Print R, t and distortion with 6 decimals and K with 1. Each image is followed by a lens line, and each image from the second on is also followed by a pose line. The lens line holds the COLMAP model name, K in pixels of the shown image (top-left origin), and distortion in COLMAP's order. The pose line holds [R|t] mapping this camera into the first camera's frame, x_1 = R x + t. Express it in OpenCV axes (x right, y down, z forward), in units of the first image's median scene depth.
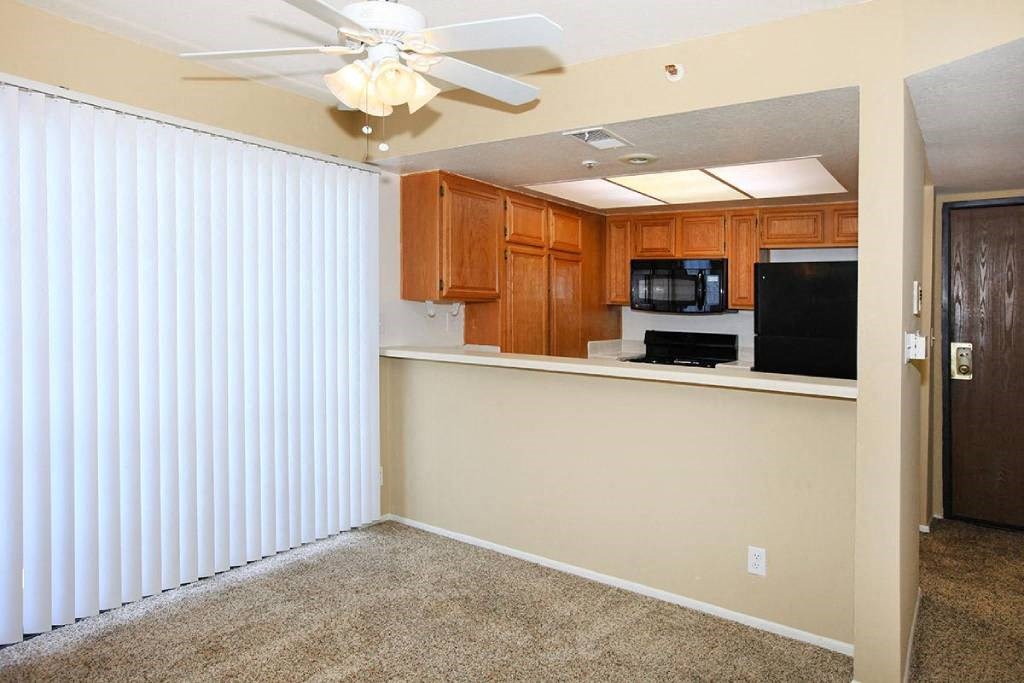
lens RADIAL K [[672.4, 0, 511.8], [0, 672.4, 299.7], [0, 0, 1]] dist [0.000266, 0.002403]
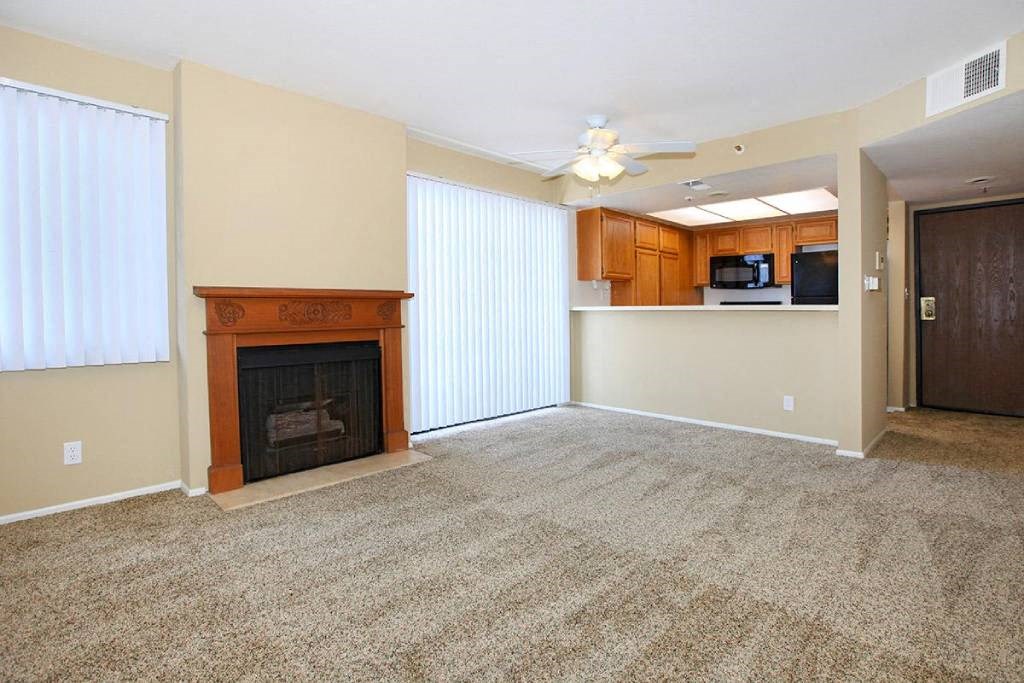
lens RADIAL K [[515.8, 0, 518.5], [0, 515.8, 319.5], [0, 0, 1]] dist [-0.000199, -0.000360]
pose [[0.986849, -0.016859, -0.160762, -0.094870], [0.020101, 0.999626, 0.018560, 0.068507], [0.160389, -0.021547, 0.986819, -0.350466]]
